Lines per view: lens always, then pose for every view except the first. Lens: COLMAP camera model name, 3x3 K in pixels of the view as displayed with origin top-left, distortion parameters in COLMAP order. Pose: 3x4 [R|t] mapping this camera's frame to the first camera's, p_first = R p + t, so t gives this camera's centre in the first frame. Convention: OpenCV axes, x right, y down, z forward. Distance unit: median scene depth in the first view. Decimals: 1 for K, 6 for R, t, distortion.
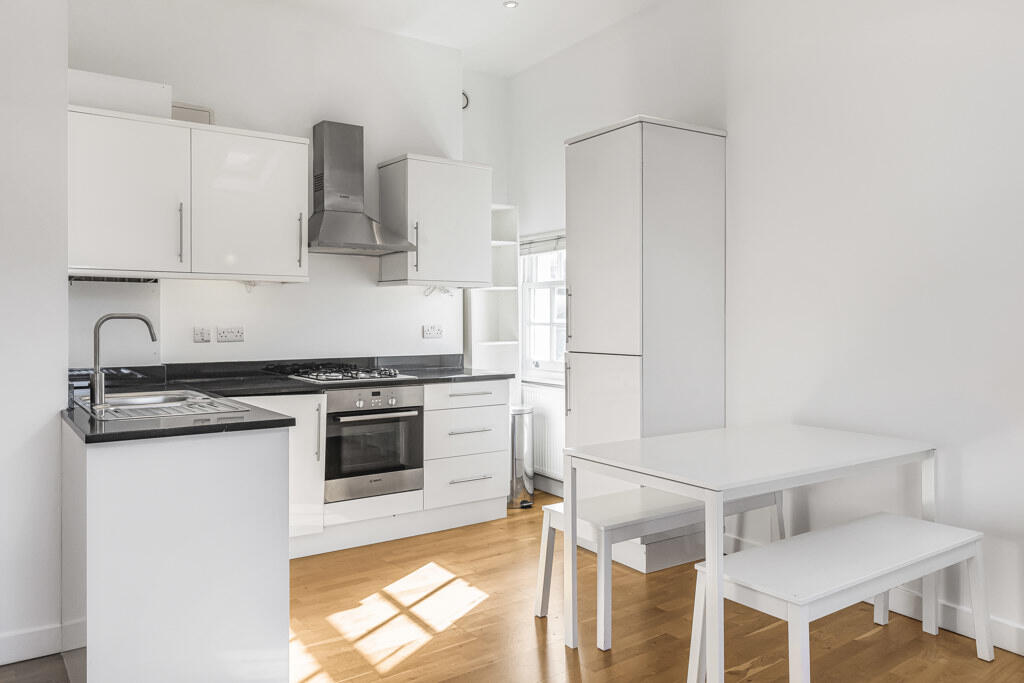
lens RADIAL K [[767.9, 0, 512.7], [0, 767.9, 308.7], [0, 0, 1]] dist [0.003348, 0.000966]
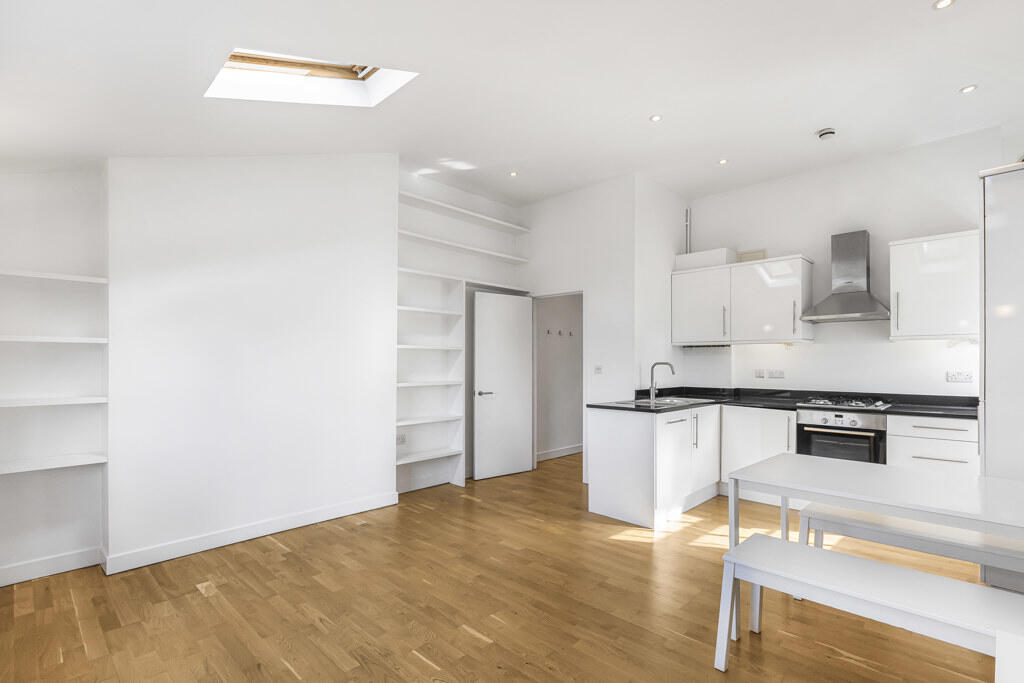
lens RADIAL K [[472.7, 0, 511.1], [0, 472.7, 355.6], [0, 0, 1]] dist [0.000202, -0.000003]
pose [[0.155687, -0.018450, -0.987634, 0.622833], [0.005207, 0.999827, -0.017857, 0.007788], [0.987793, -0.002363, 0.155756, 0.240824]]
